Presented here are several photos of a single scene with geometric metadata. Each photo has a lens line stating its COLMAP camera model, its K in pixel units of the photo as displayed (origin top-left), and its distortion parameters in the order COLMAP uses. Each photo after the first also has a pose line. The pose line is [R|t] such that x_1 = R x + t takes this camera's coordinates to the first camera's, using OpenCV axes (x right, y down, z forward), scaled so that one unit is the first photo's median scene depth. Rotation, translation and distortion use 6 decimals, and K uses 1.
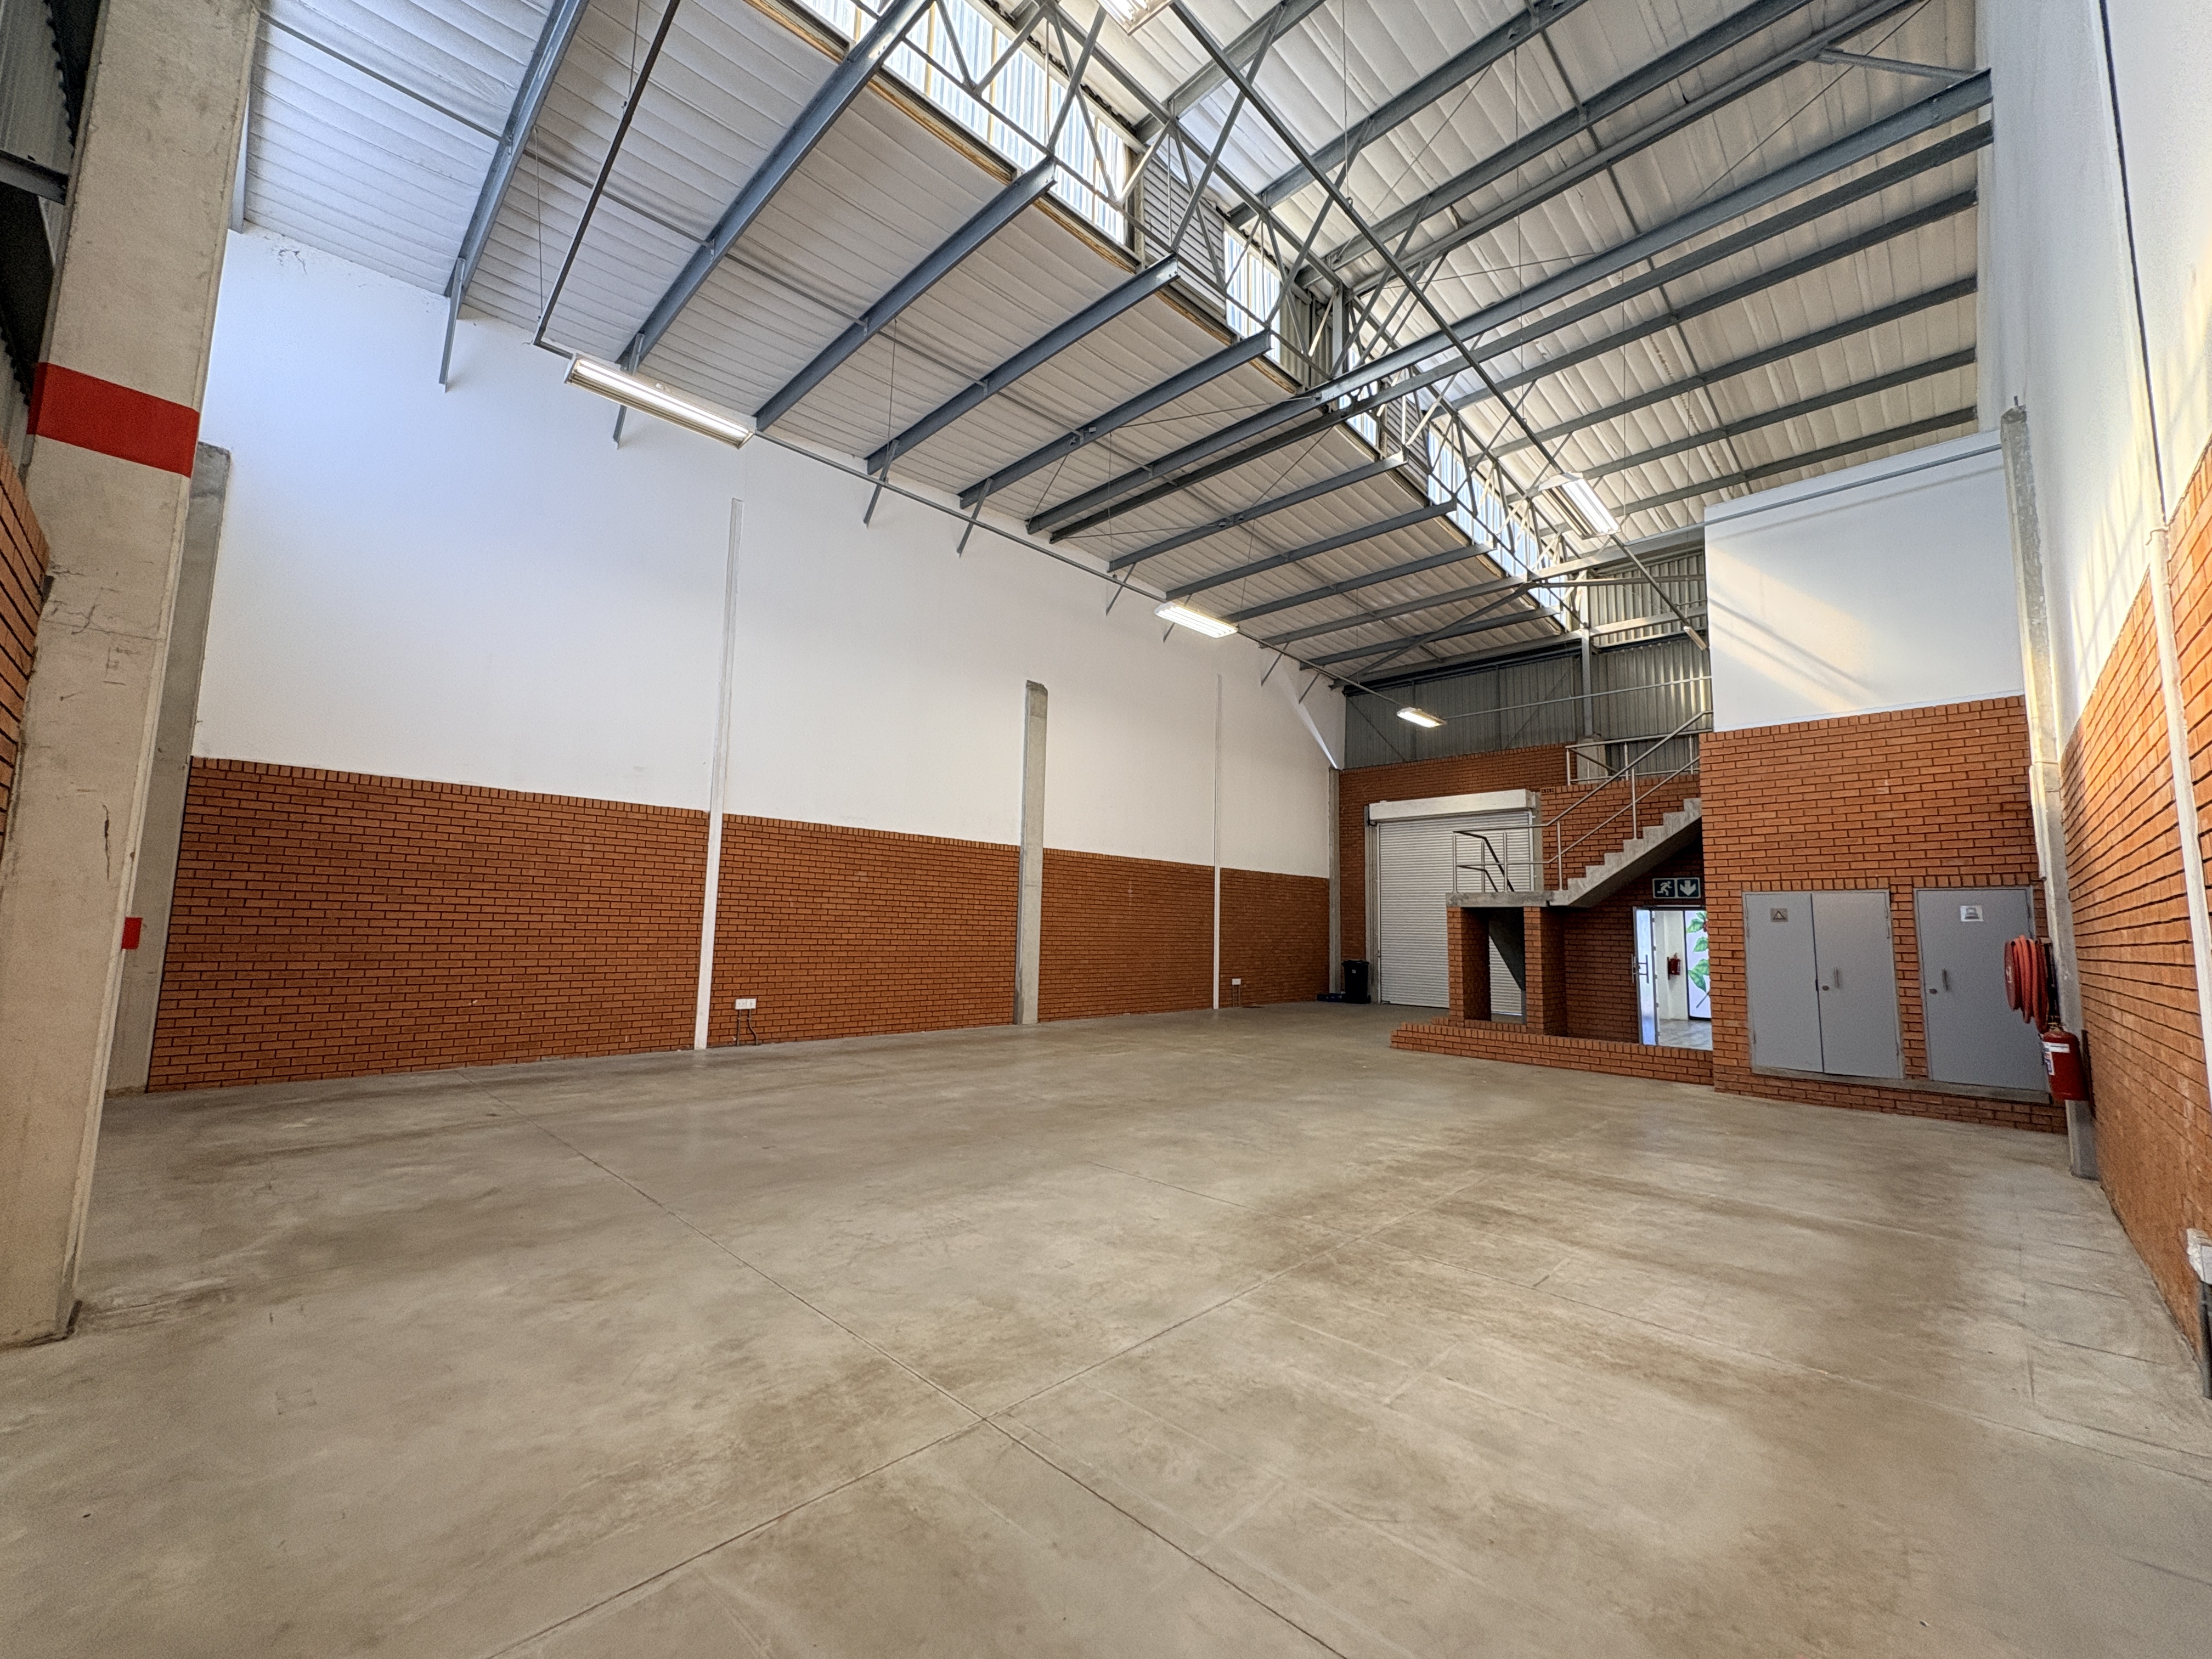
lens RADIAL K [[879.9, 0, 1103.2], [0, 879.9, 829.6], [0, 0, 1]] dist [-0.000967, -0.000210]
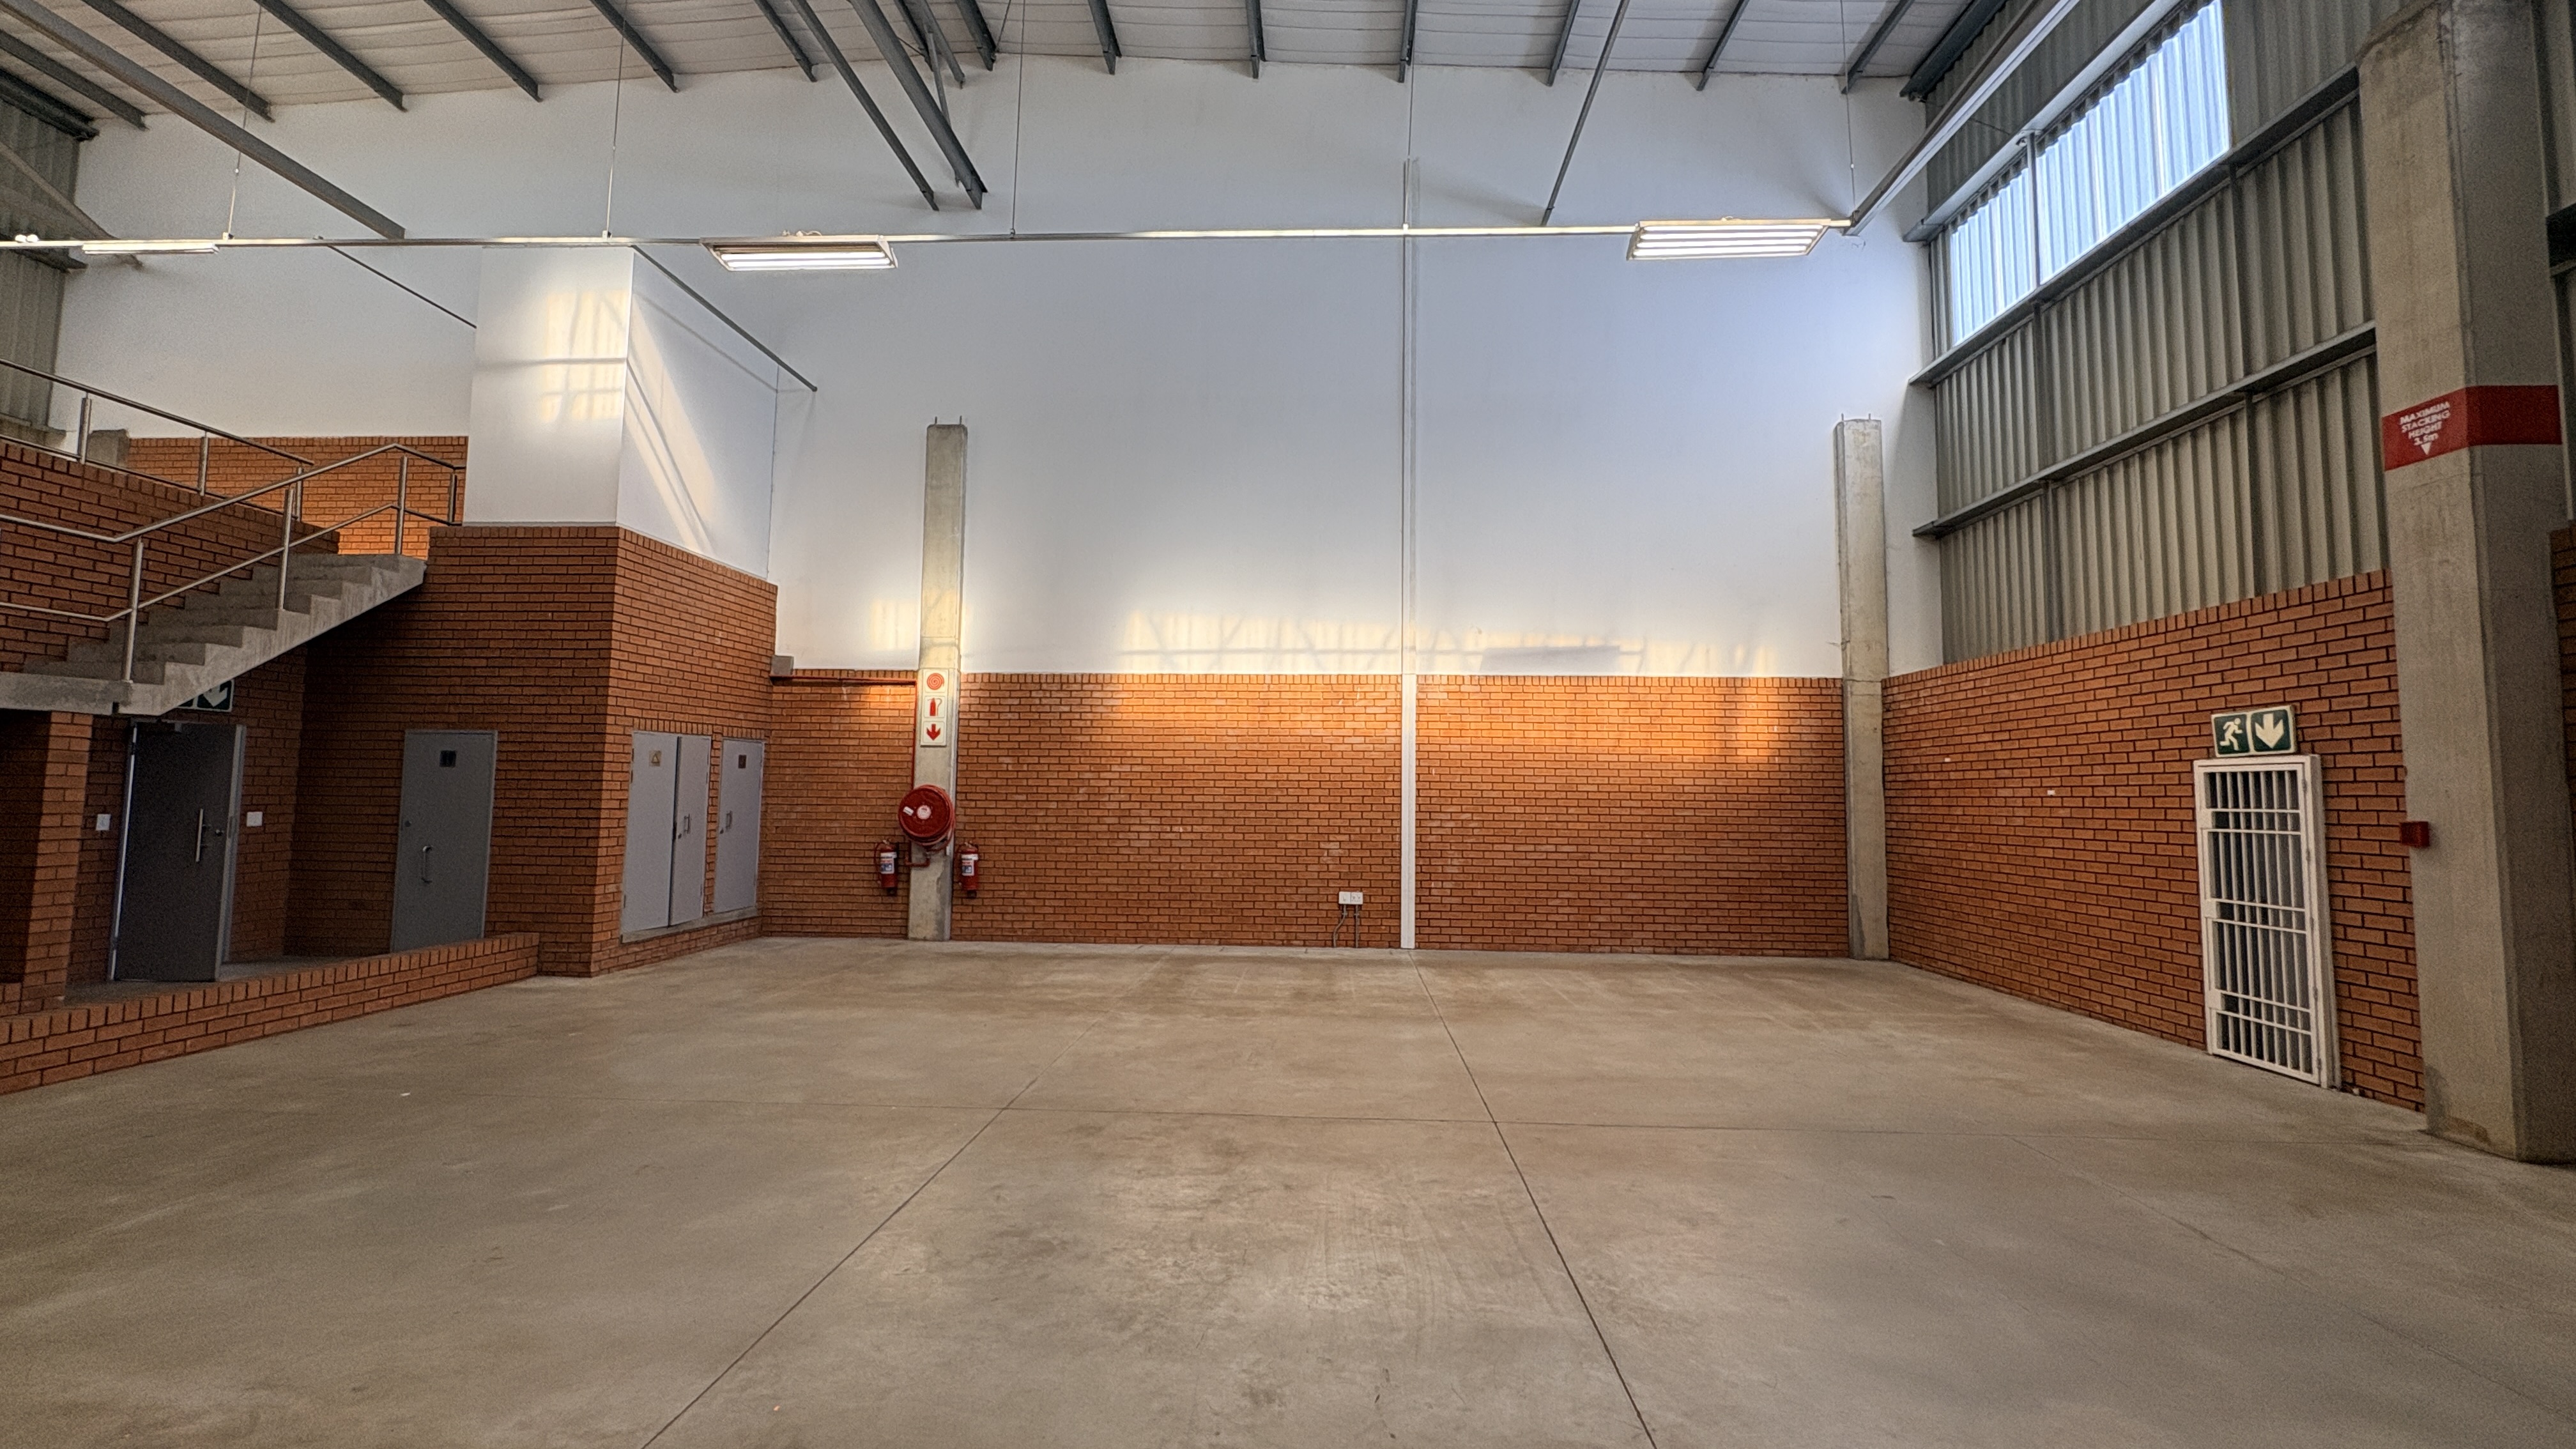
lens RADIAL K [[1023.1, 0, 1286.3], [0, 1023.1, 725.4], [0, 0, 1]] dist [-0.000072, -0.000416]
pose [[-0.664650, 0.021908, 0.746834, -0.317041], [-0.111090, 0.985562, -0.127776, 0.093357], [-0.738850, -0.167891, -0.652620, 0.899059]]
